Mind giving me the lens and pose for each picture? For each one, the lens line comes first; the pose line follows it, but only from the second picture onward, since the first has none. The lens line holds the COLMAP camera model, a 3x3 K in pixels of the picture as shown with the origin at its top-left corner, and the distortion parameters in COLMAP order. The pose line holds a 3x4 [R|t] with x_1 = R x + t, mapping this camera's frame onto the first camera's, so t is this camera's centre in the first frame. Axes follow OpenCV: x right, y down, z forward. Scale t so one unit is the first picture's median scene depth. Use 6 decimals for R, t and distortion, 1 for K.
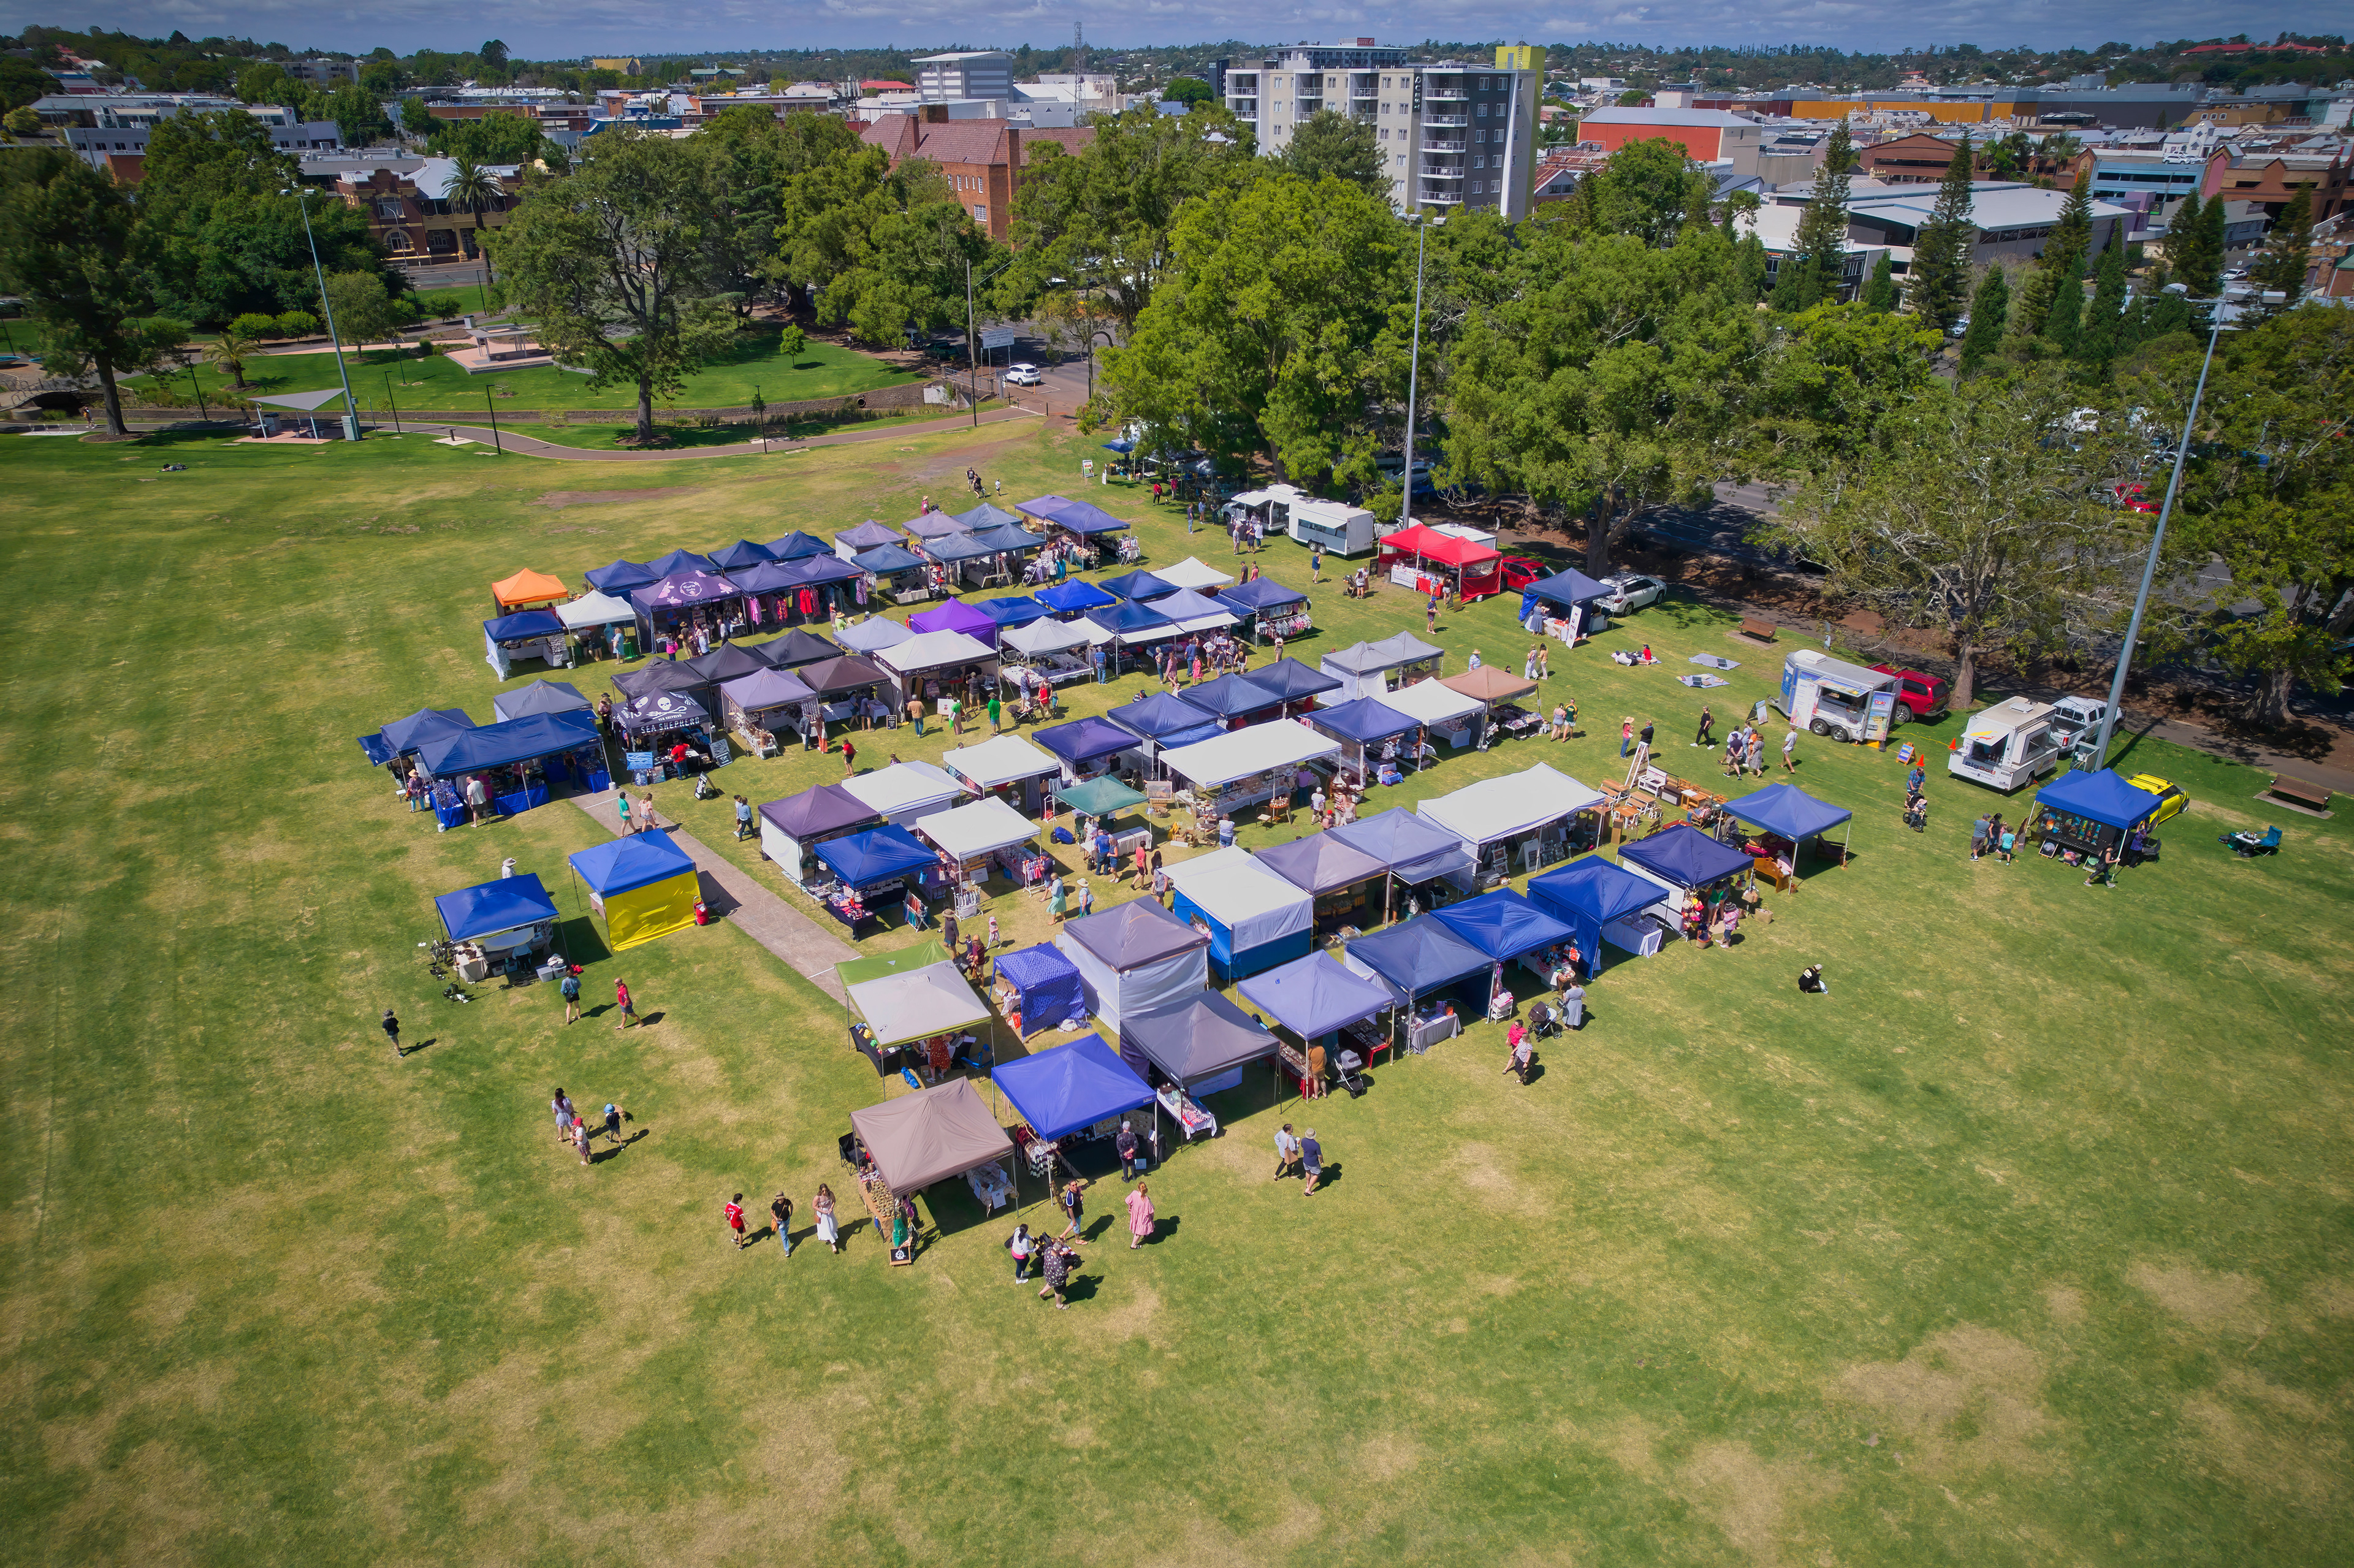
lens RADIAL K [[1526.6, 0, 1190.8], [0, 1526.6, 802.0], [0, 0, 1]] dist [-0.077737, 0.074471]
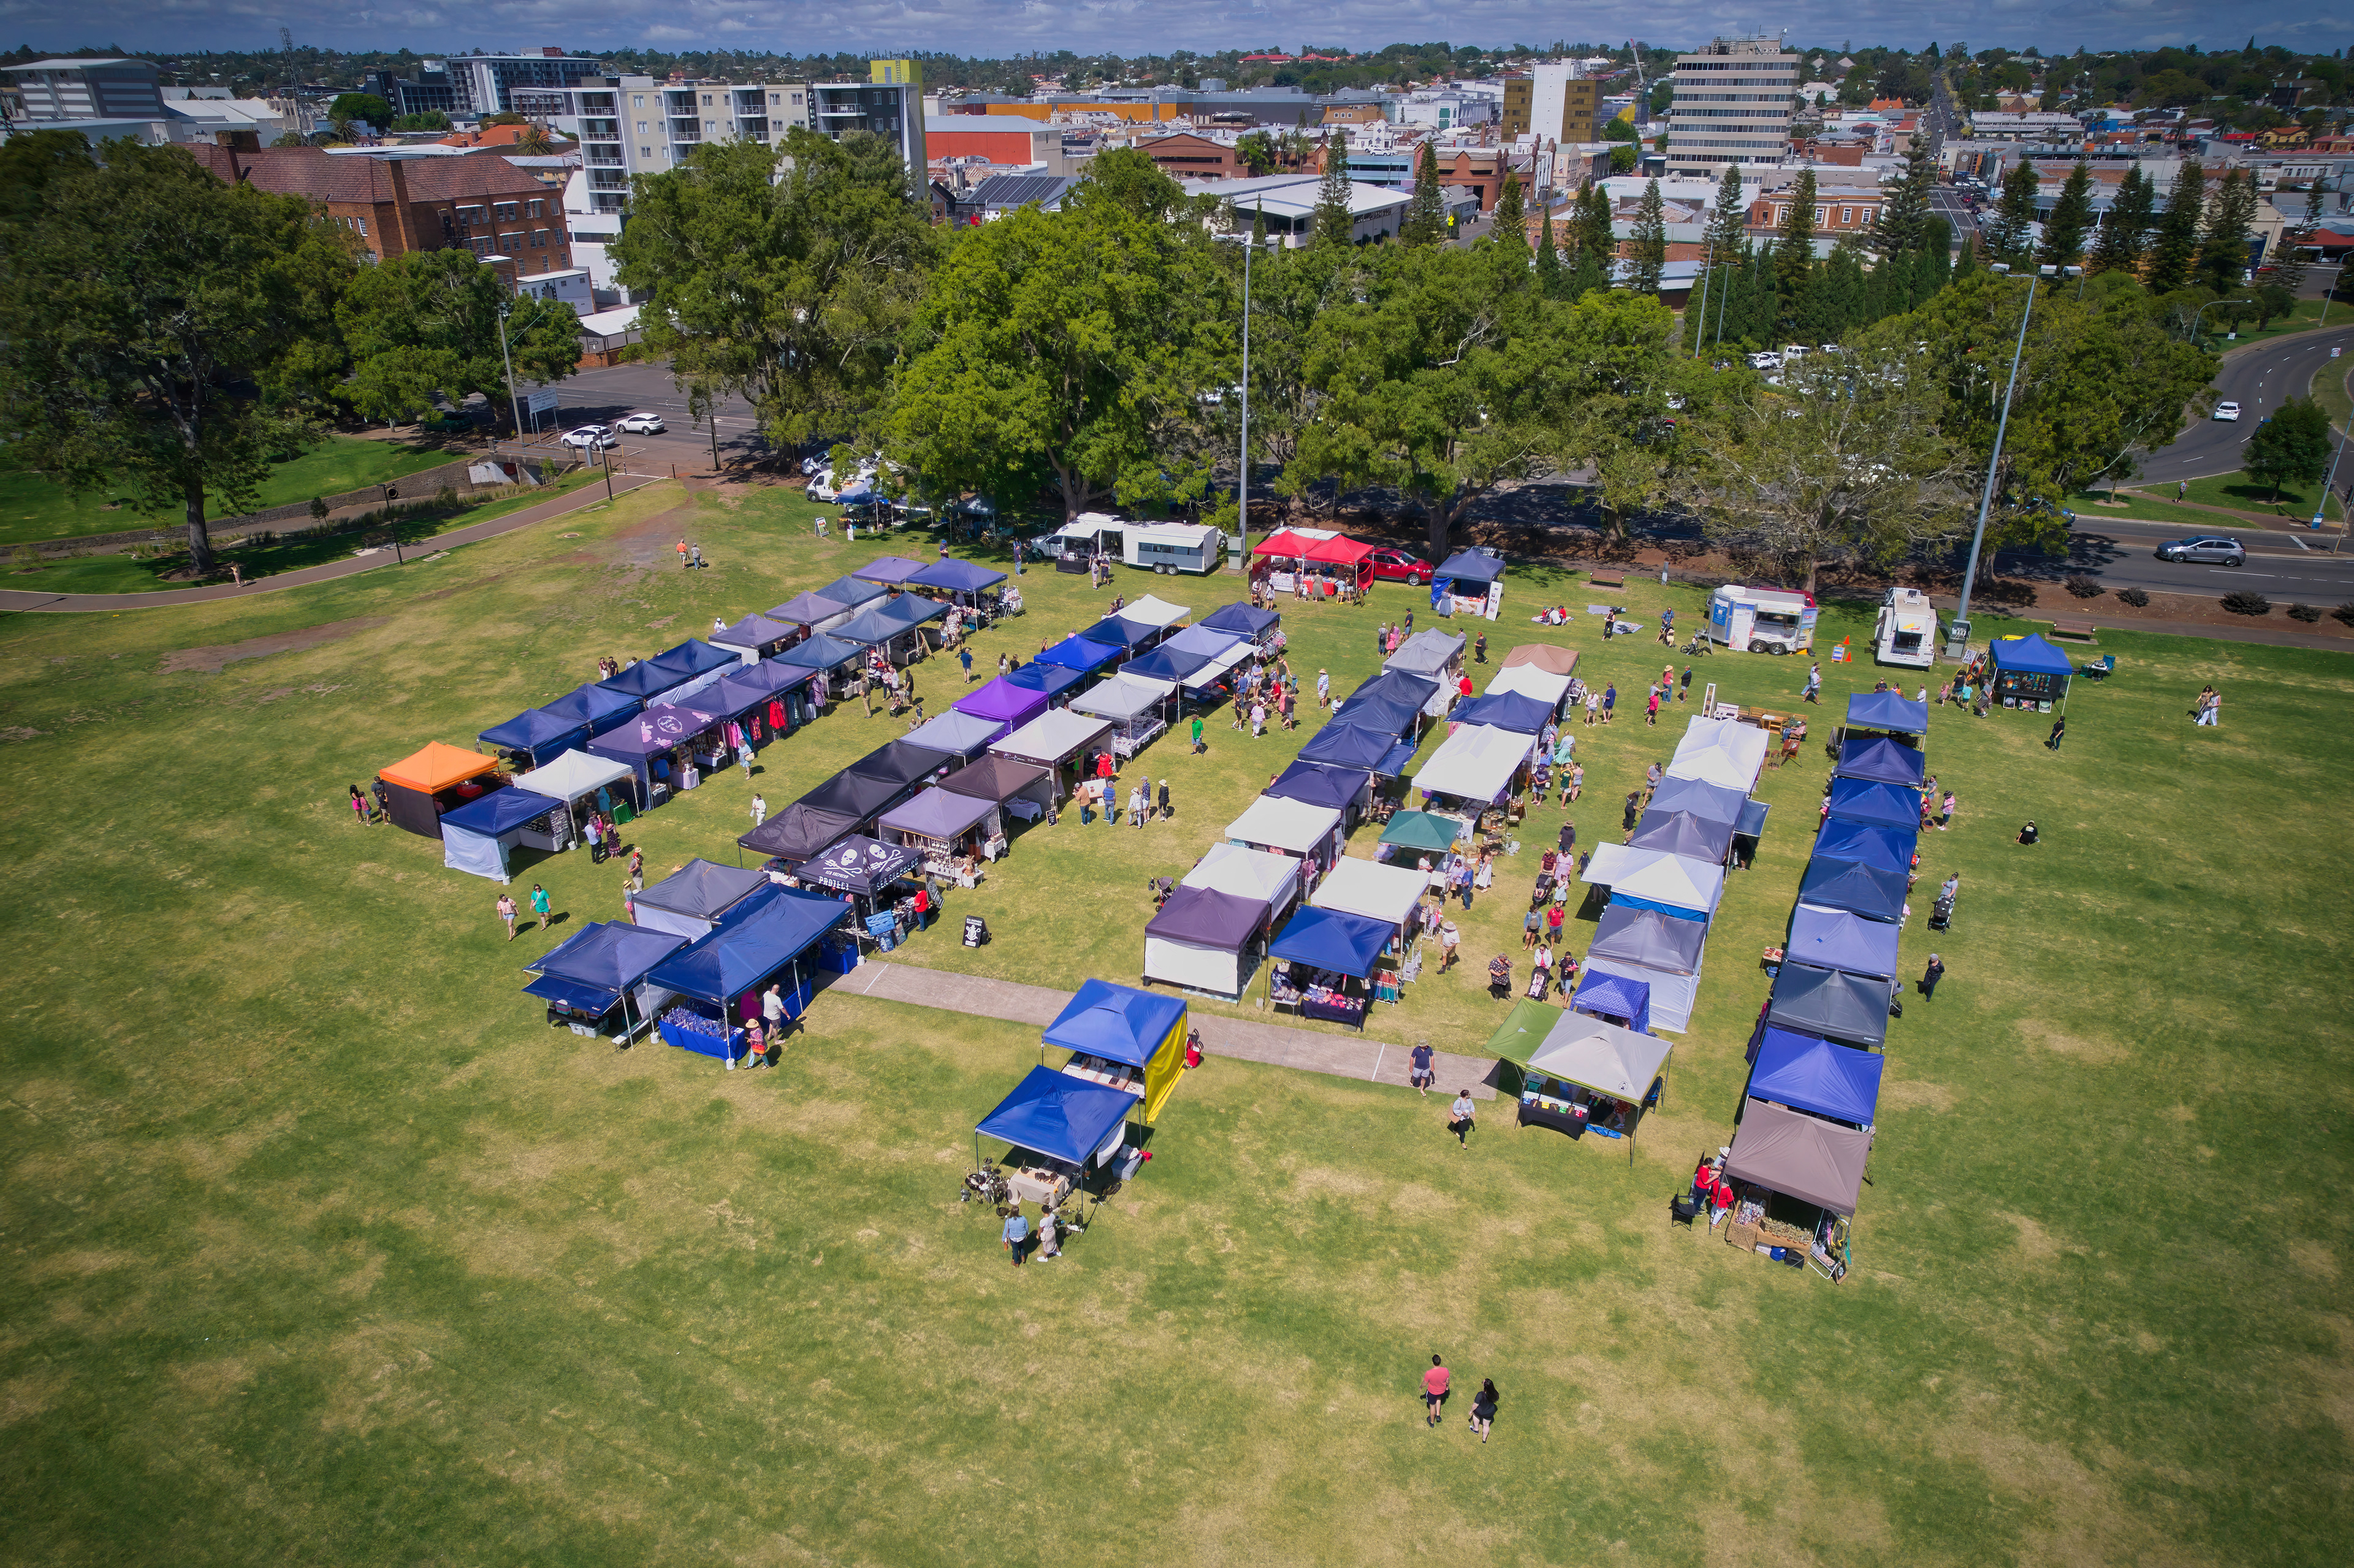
lens RADIAL K [[1504.3, 0, 1210.3], [0, 1504.3, 792.9], [0, 0, 1]] dist [-0.068458, 0.061810]
pose [[0.863166, -0.218813, 0.455043, -0.467046], [0.220145, 0.974142, 0.050838, -0.082236], [-0.454401, 0.056294, 0.889017, 0.133417]]
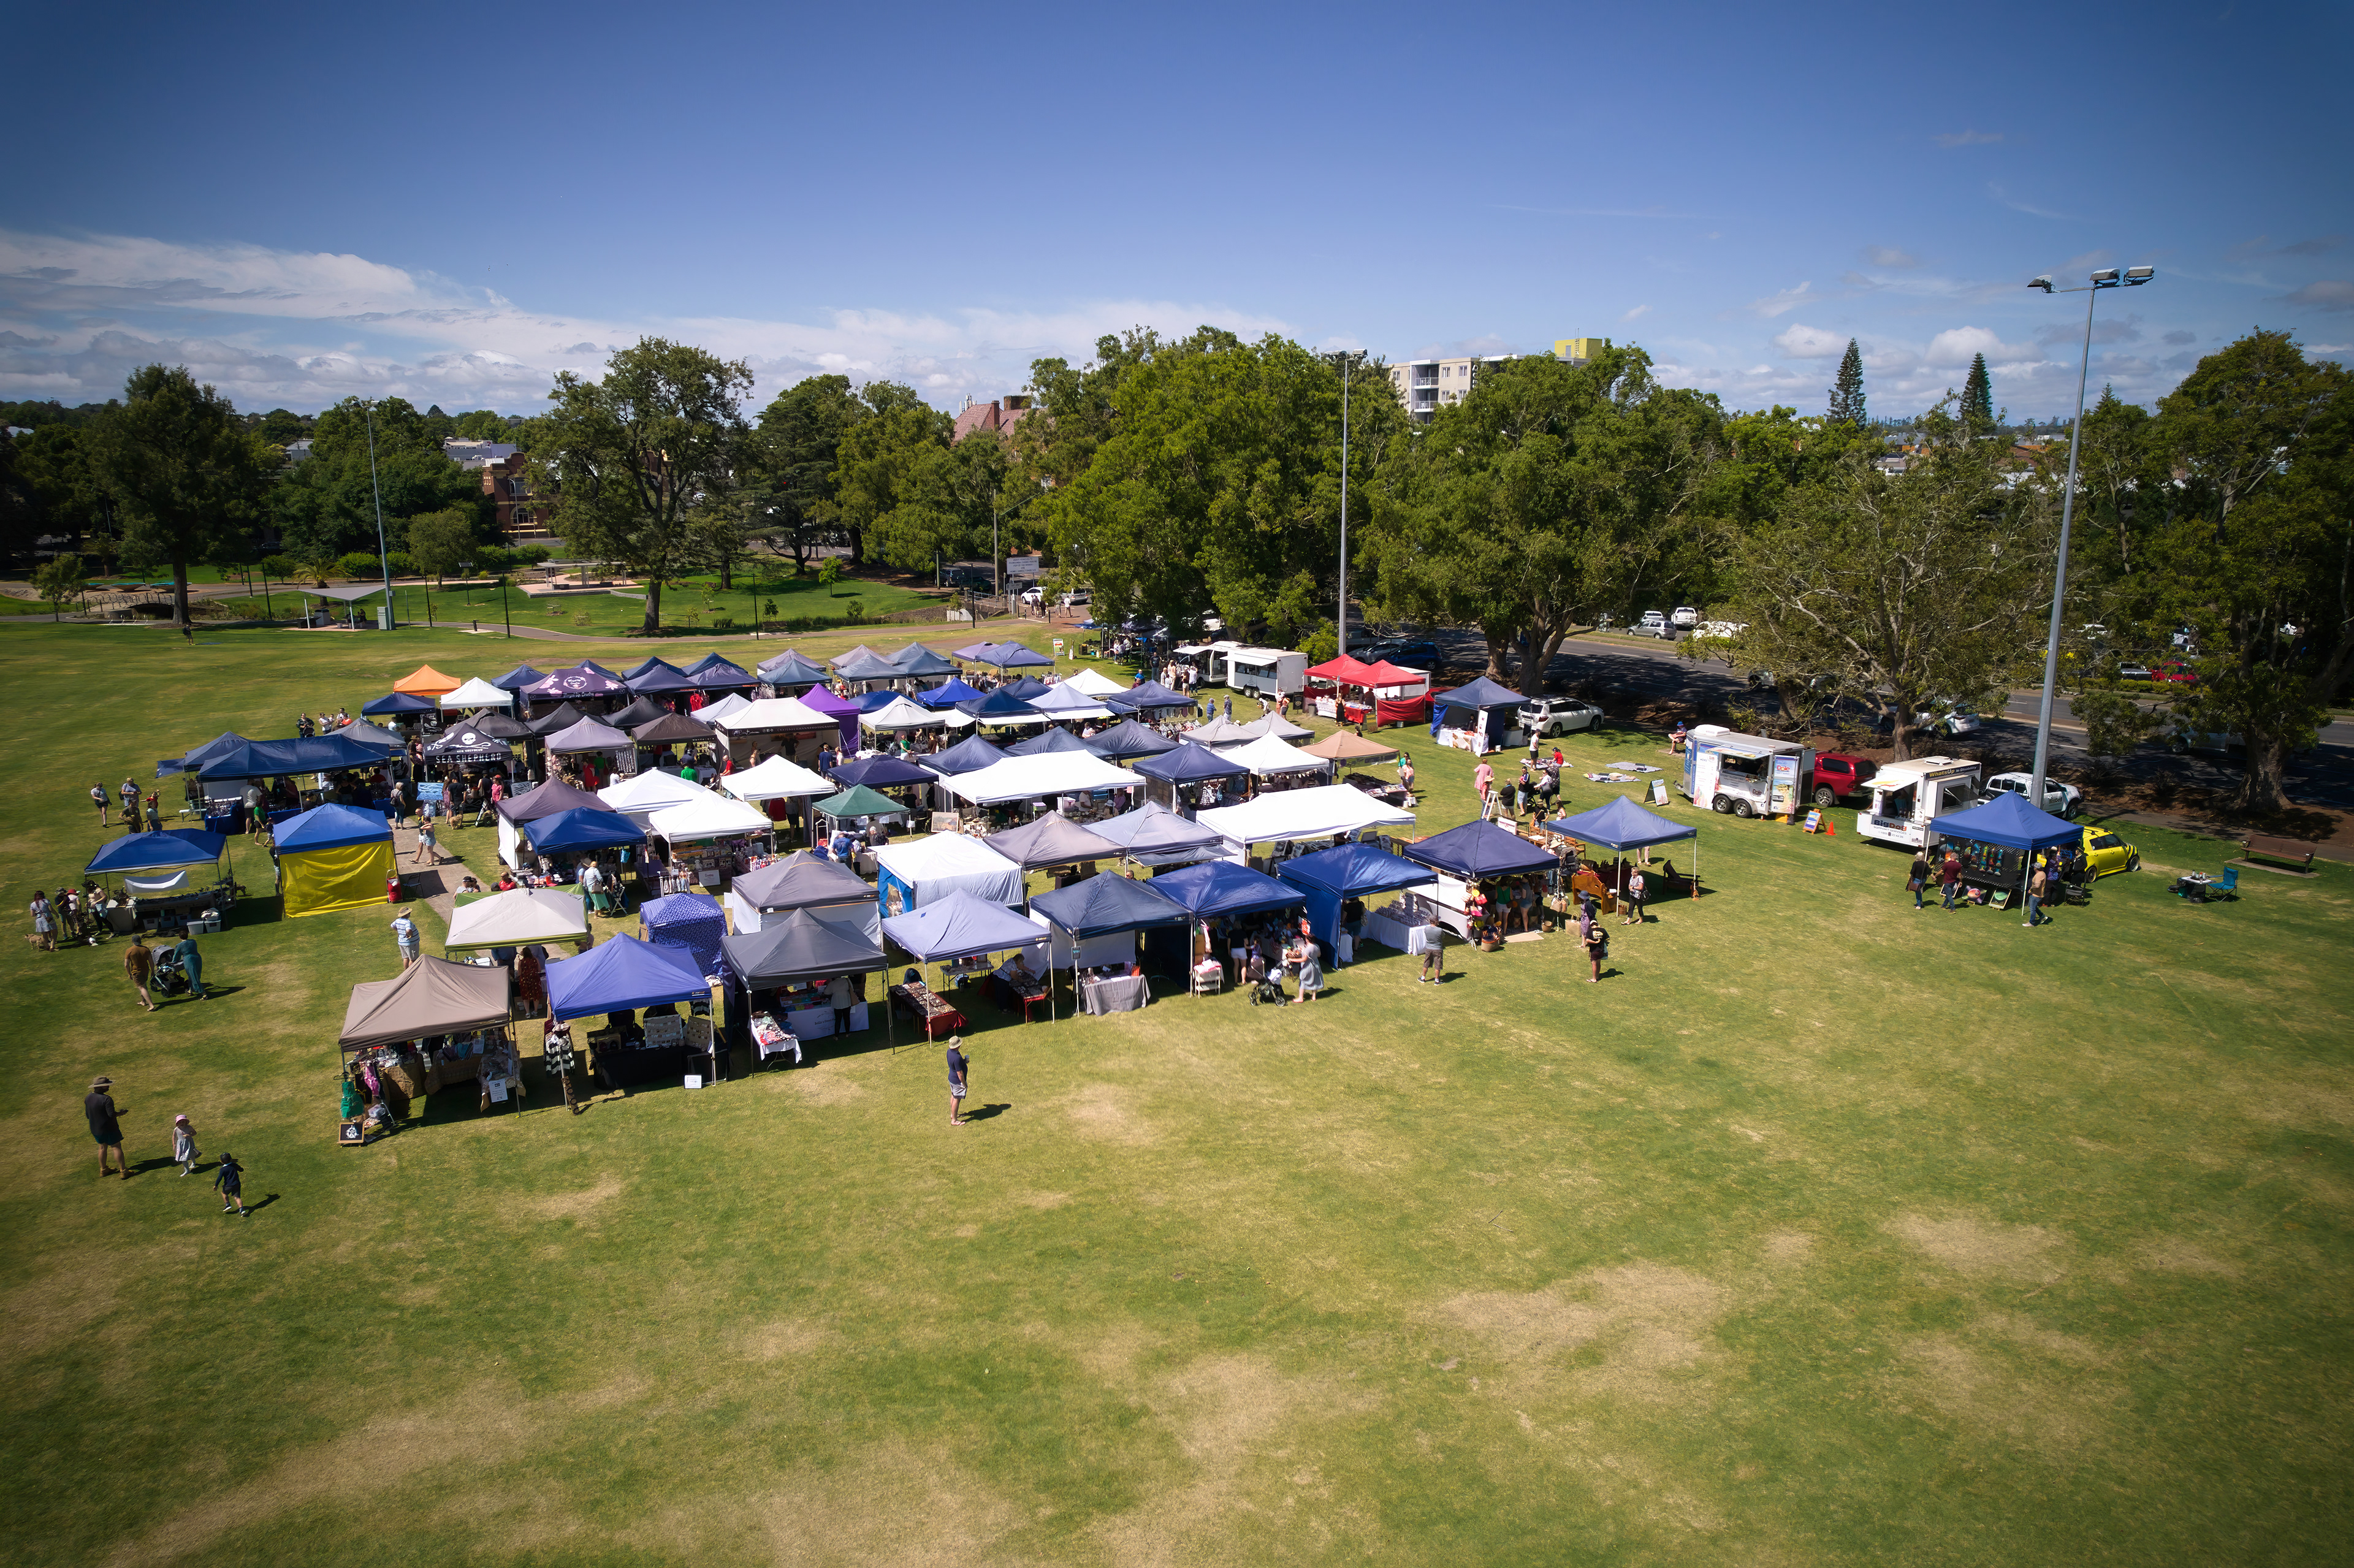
lens RADIAL K [[1521.8, 0, 1186.8], [0, 1521.8, 812.9], [0, 0, 1]] dist [-0.073963, 0.068943]
pose [[0.995165, 0.019192, -0.096325, 0.168011], [-0.039429, 0.976291, -0.212842, 0.139212], [0.089956, 0.215611, 0.972327, 0.098557]]
